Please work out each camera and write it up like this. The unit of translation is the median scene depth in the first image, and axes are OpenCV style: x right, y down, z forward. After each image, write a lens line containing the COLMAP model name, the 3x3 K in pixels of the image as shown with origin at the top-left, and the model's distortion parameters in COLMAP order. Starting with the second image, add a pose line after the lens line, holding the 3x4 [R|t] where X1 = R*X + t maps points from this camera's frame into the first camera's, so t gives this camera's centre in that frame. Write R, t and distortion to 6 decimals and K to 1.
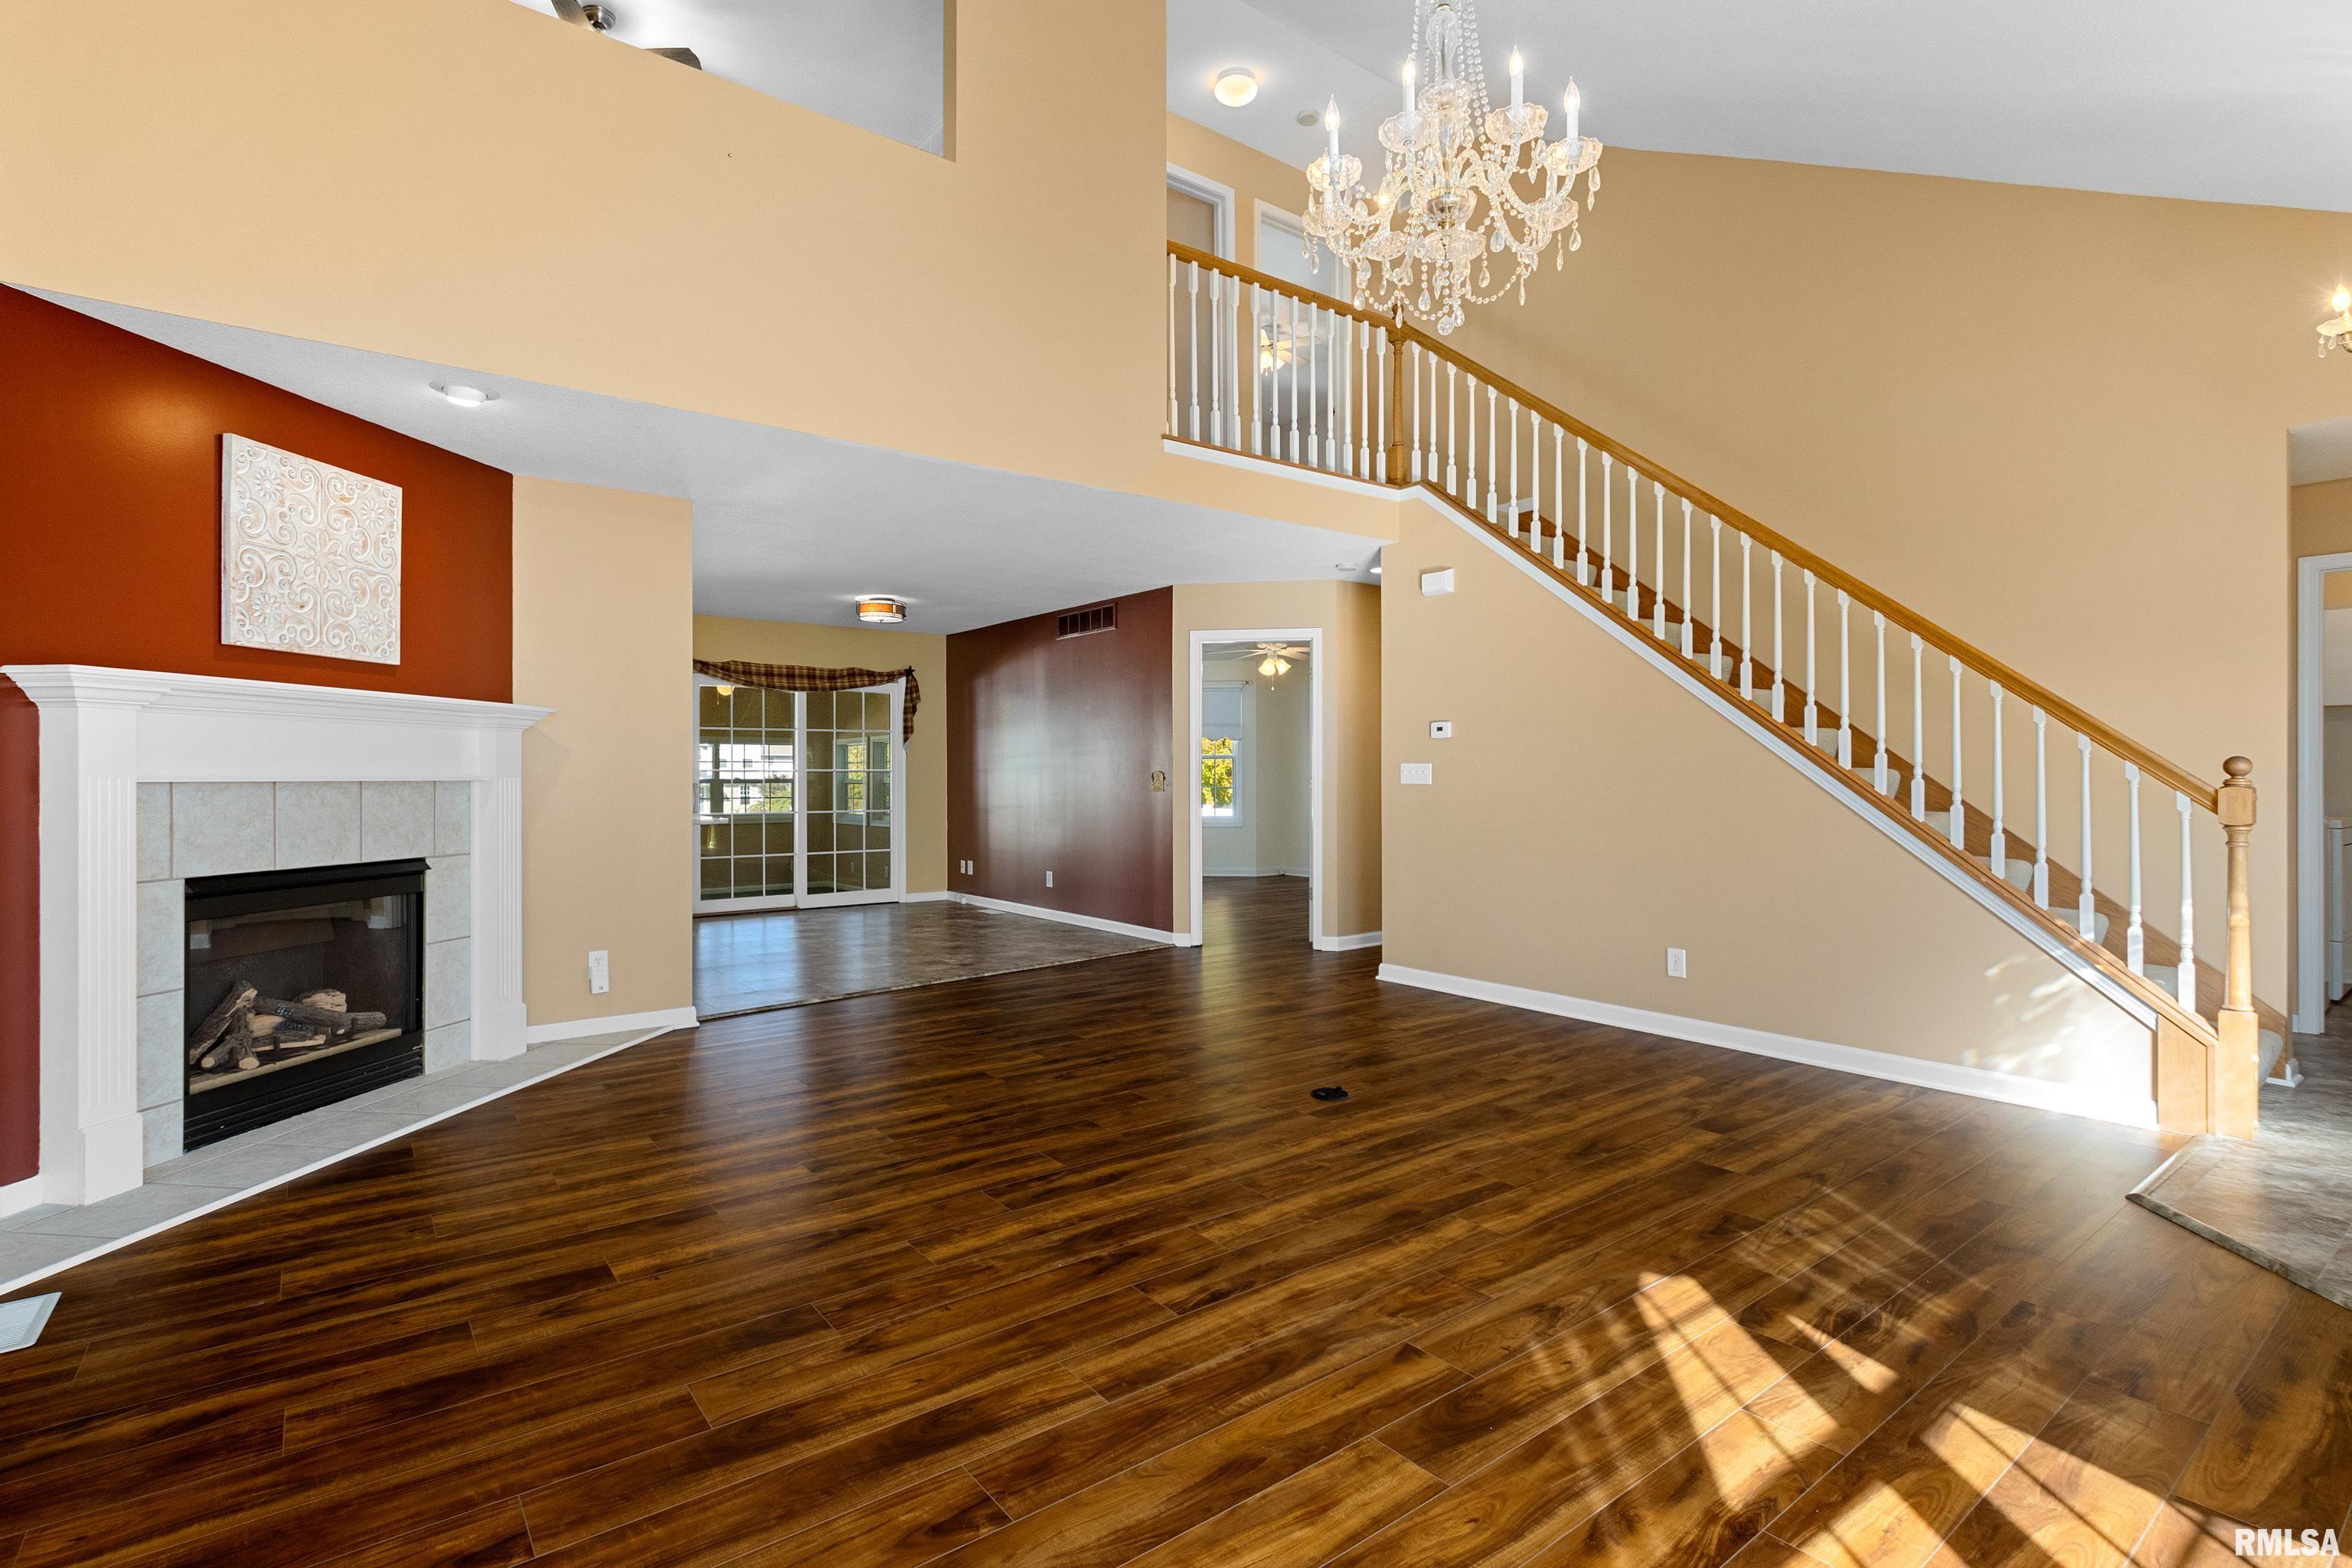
lens RADIAL K [[1102.4, 0, 1154.8], [0, 1102.4, 785.9], [0, 0, 1]] dist [0.002357, -0.002480]
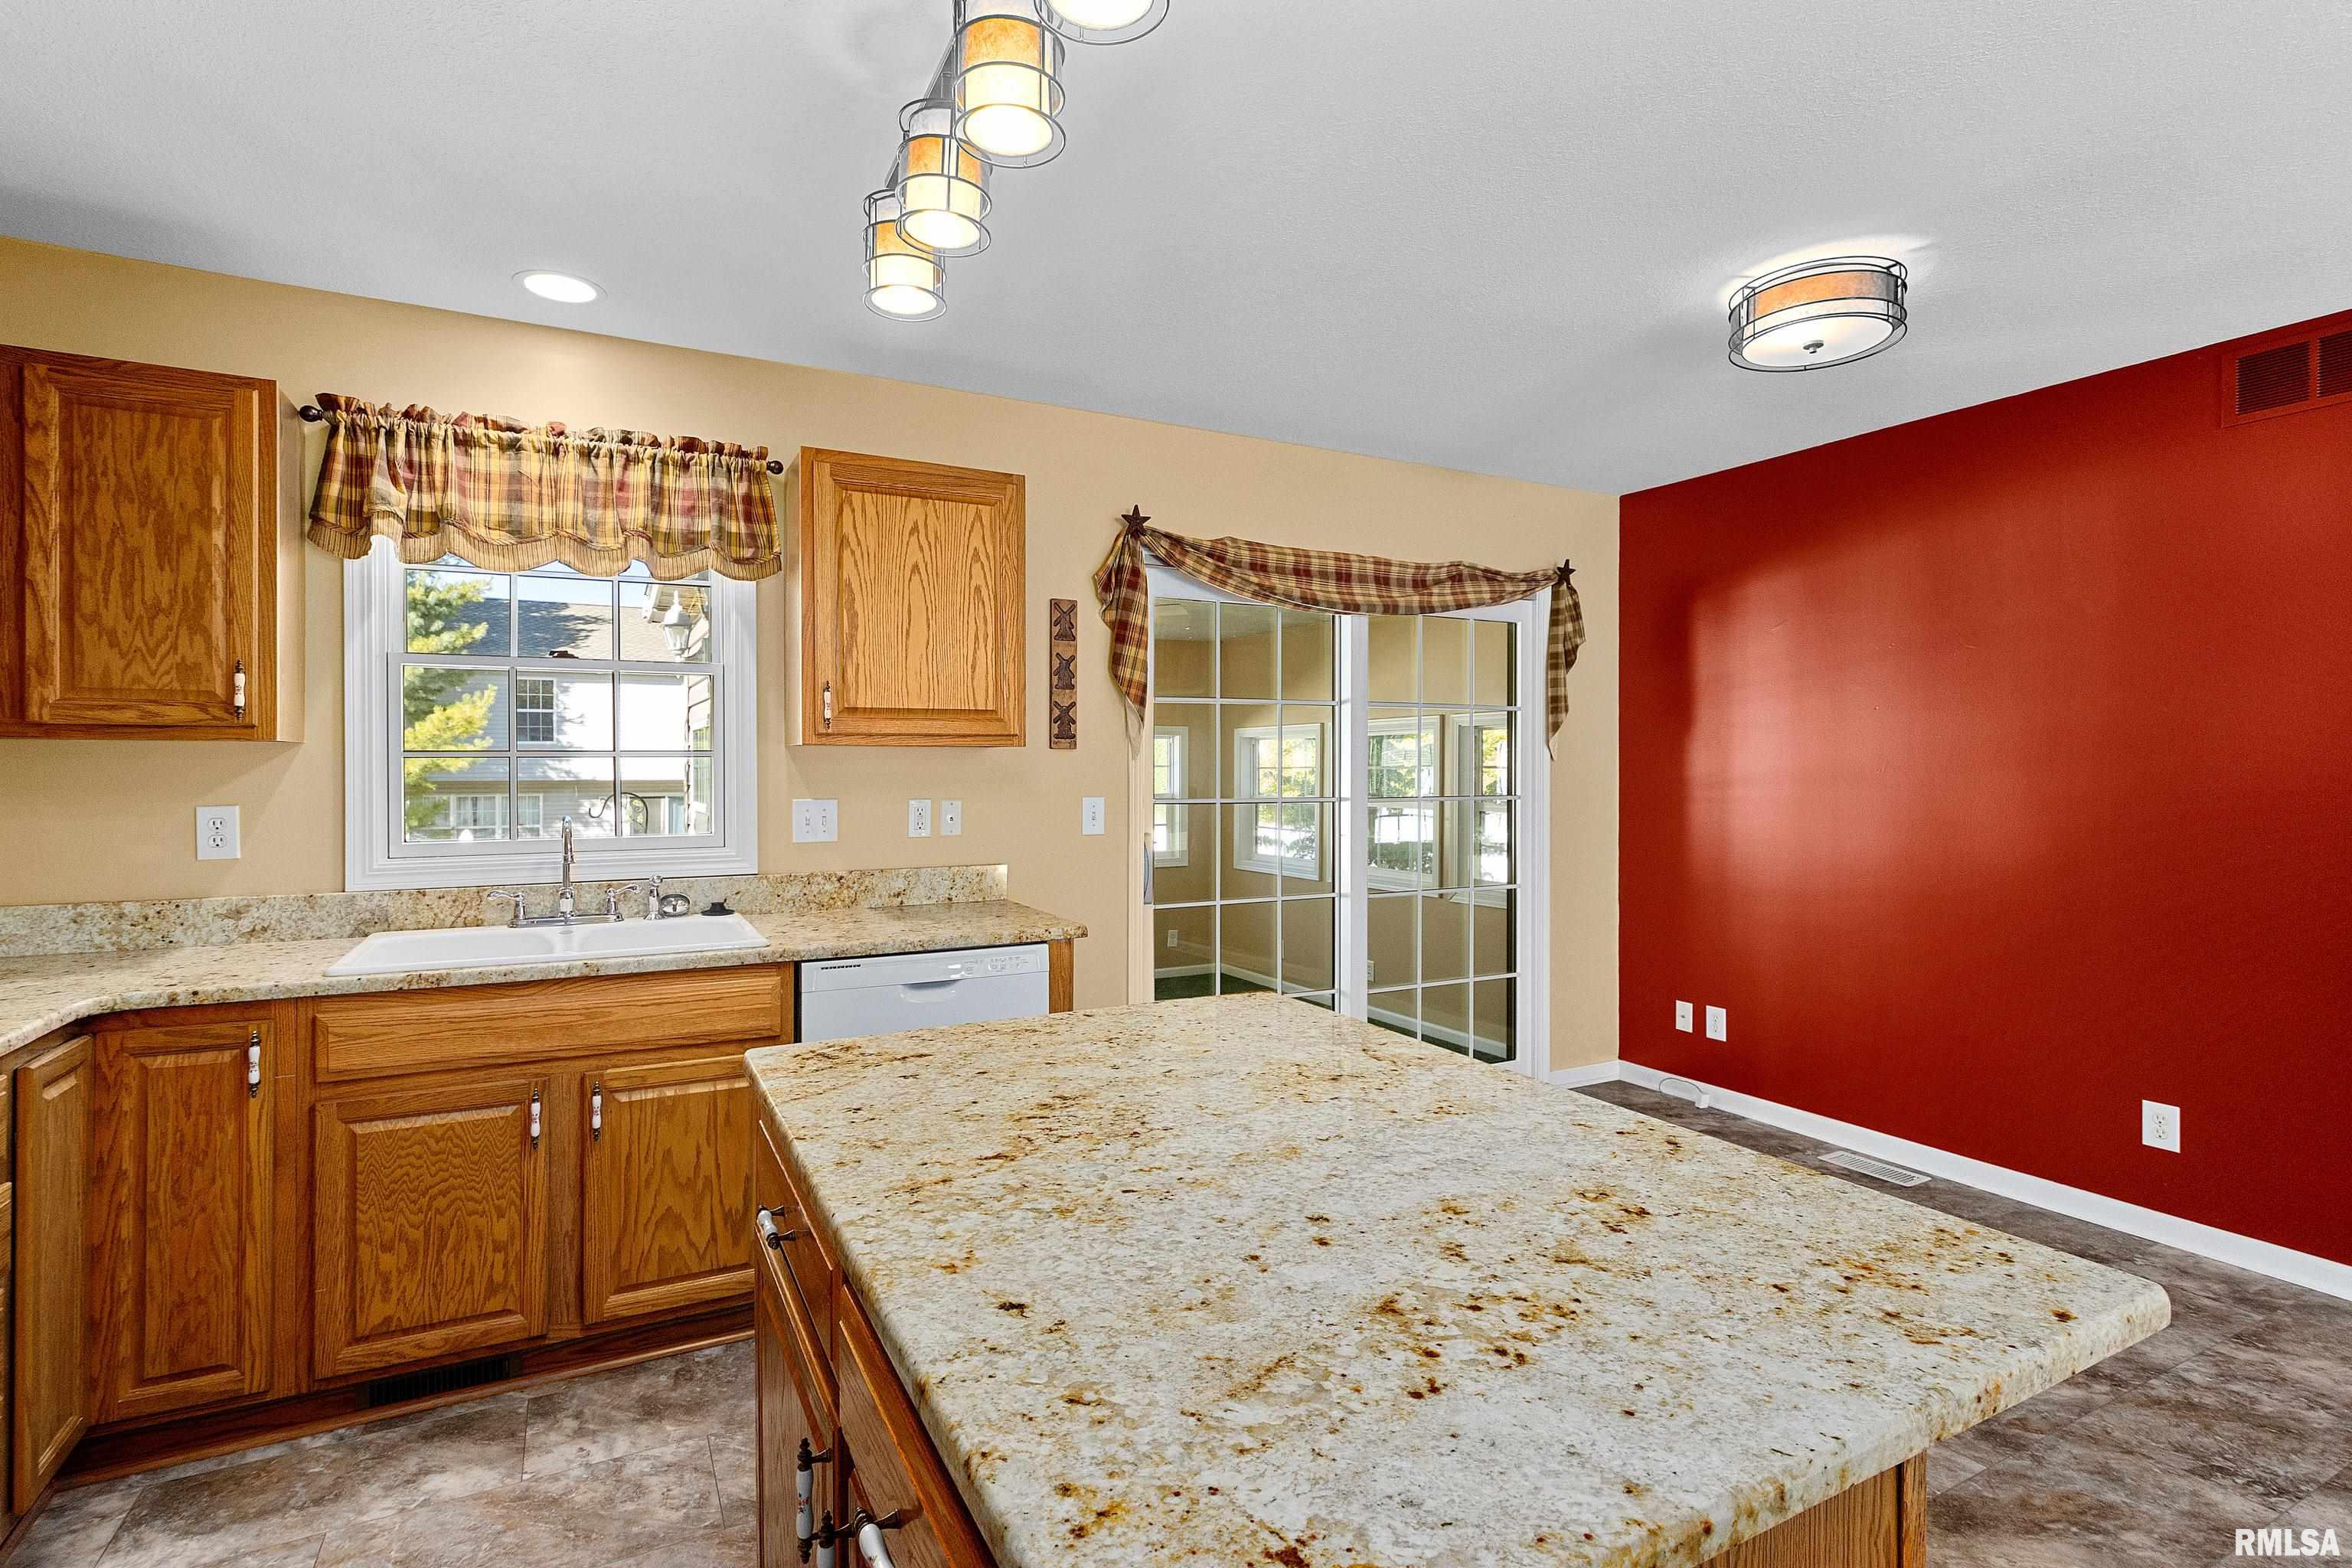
lens RADIAL K [[1102.4, 0, 1153.3], [0, 1102.4, 775.8], [0, 0, 1]] dist [0.002357, -0.002480]
pose [[0.985631, 0.002223, -0.168900, -0.925230], [-0.002531, 0.999996, -0.001609, -0.062877], [0.168896, 0.002013, 0.985632, 1.594100]]
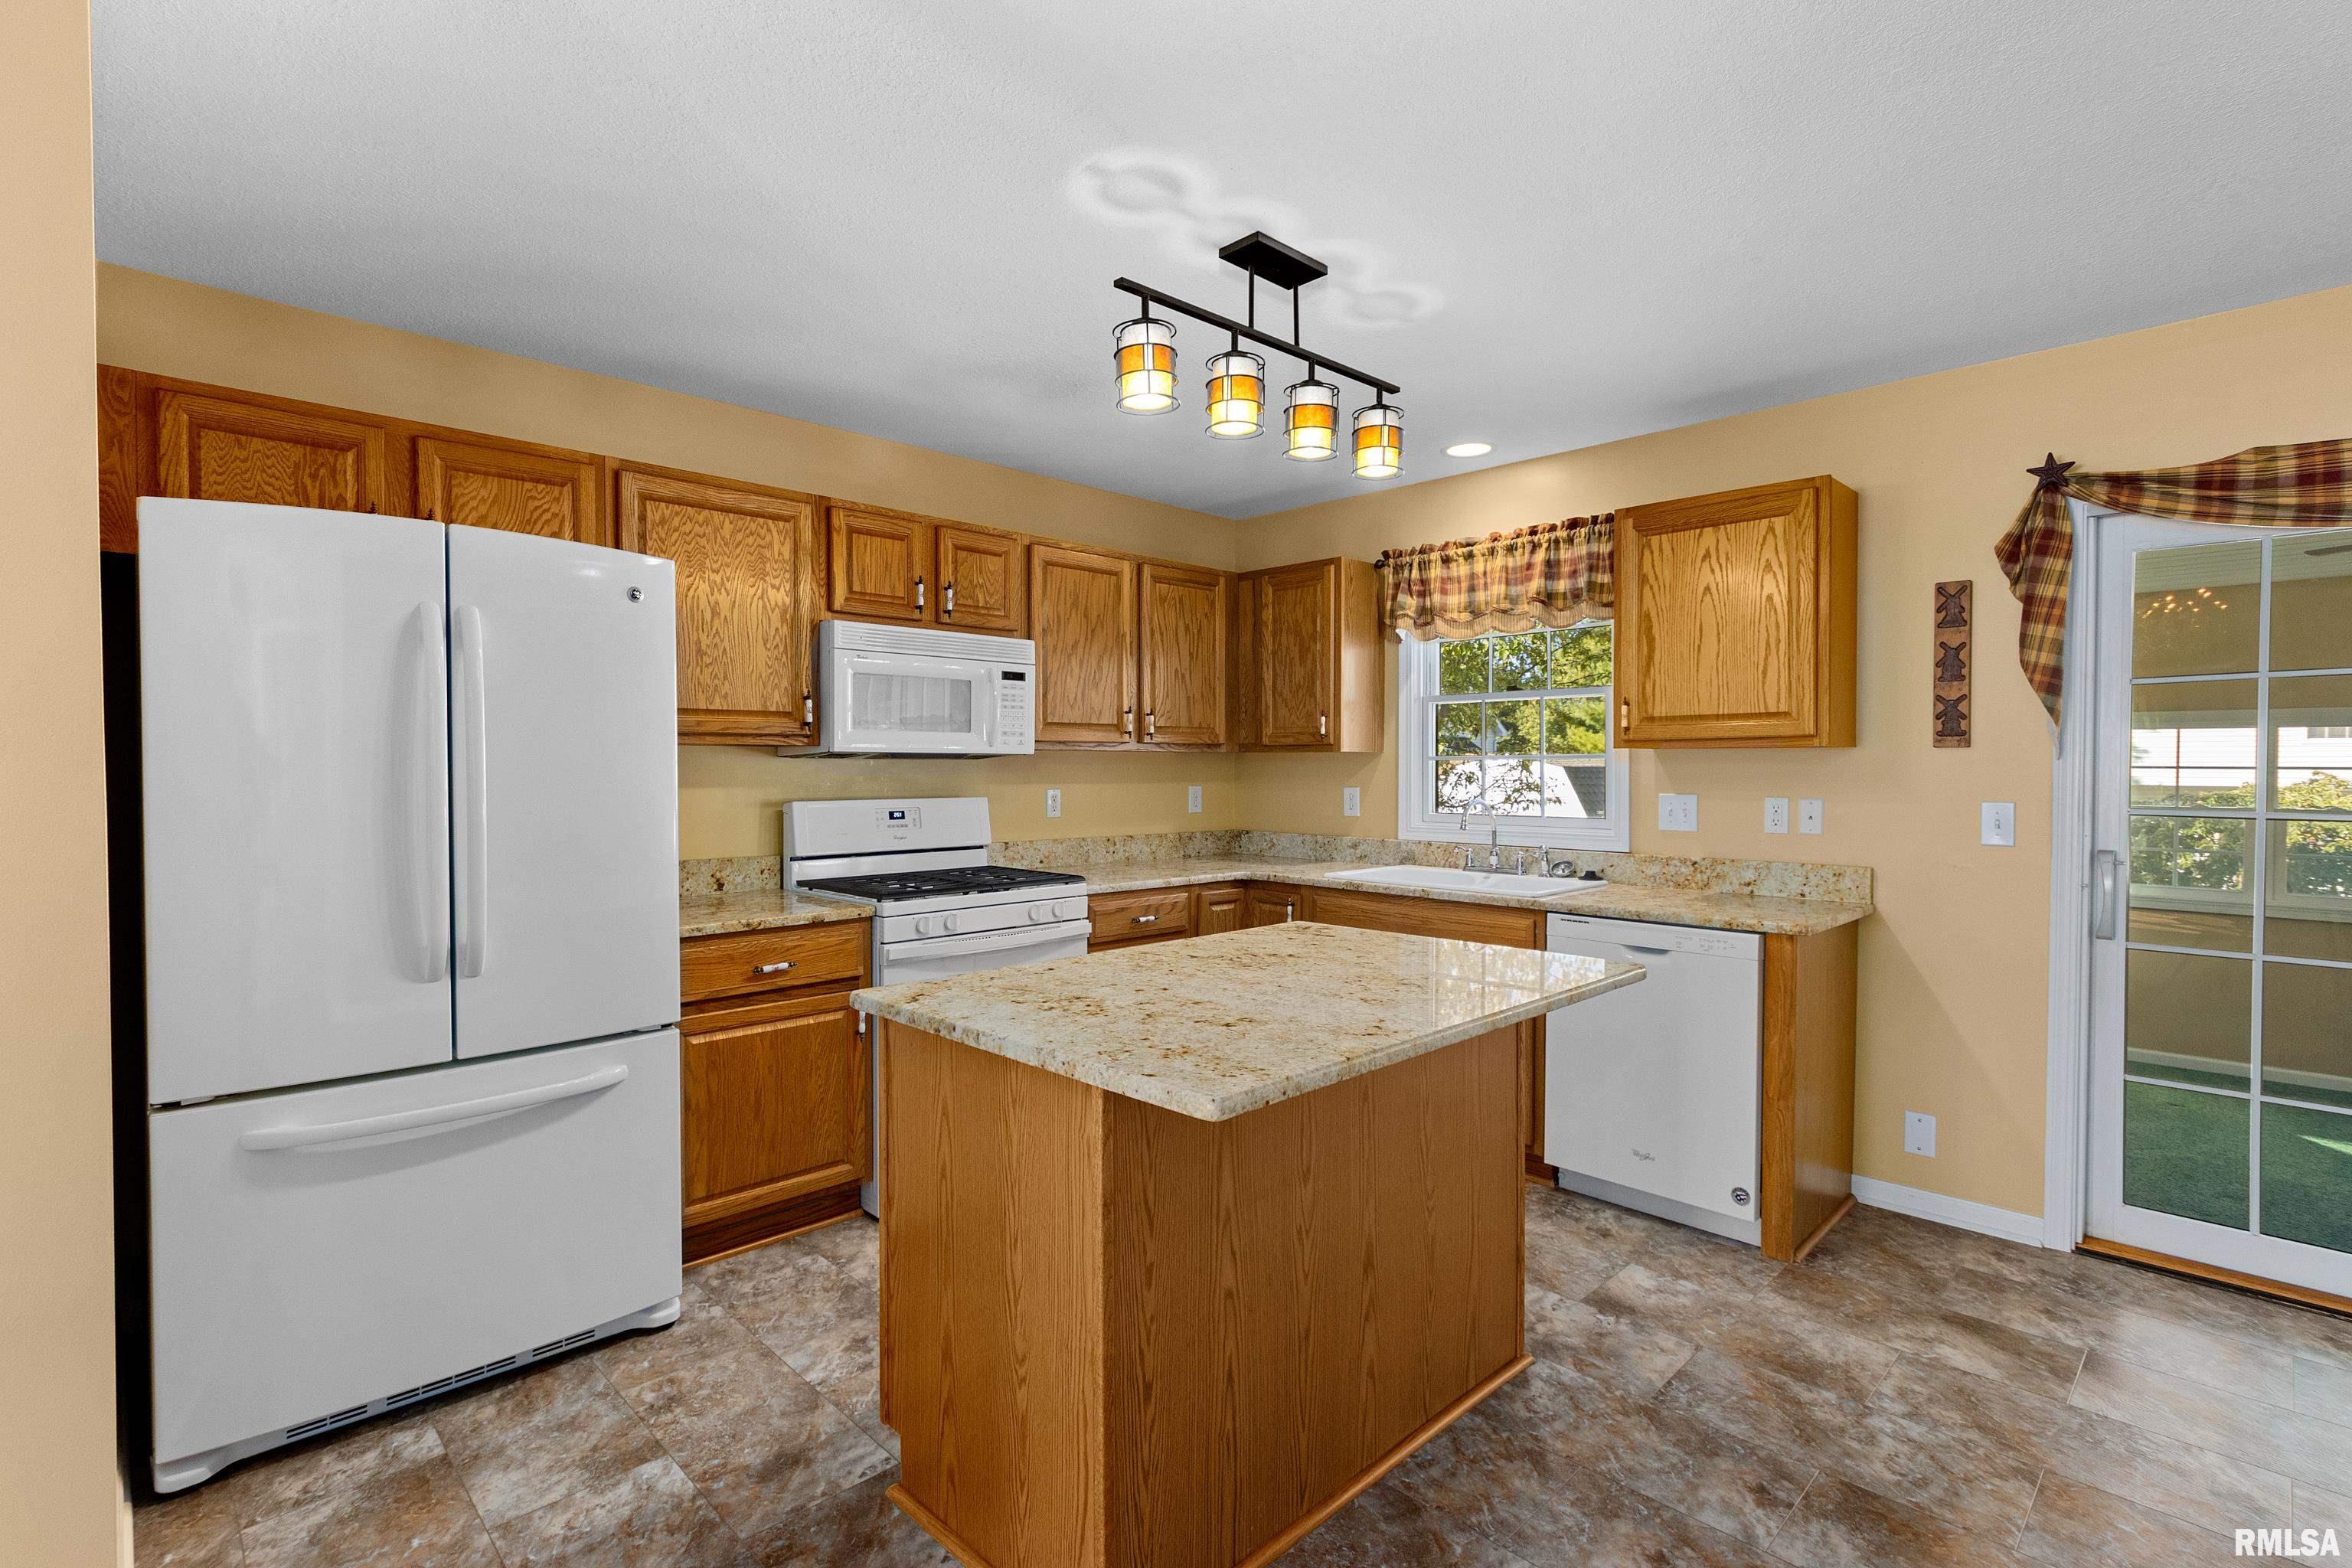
lens RADIAL K [[1102.4, 0, 1163.1], [0, 1102.4, 787.7], [0, 0, 1]] dist [0.002357, -0.002480]
pose [[0.125525, 0.020266, -0.991883, -0.330642], [-0.012973, 0.999739, 0.018785, -0.064213], [0.992006, 0.010509, 0.125755, 1.823280]]
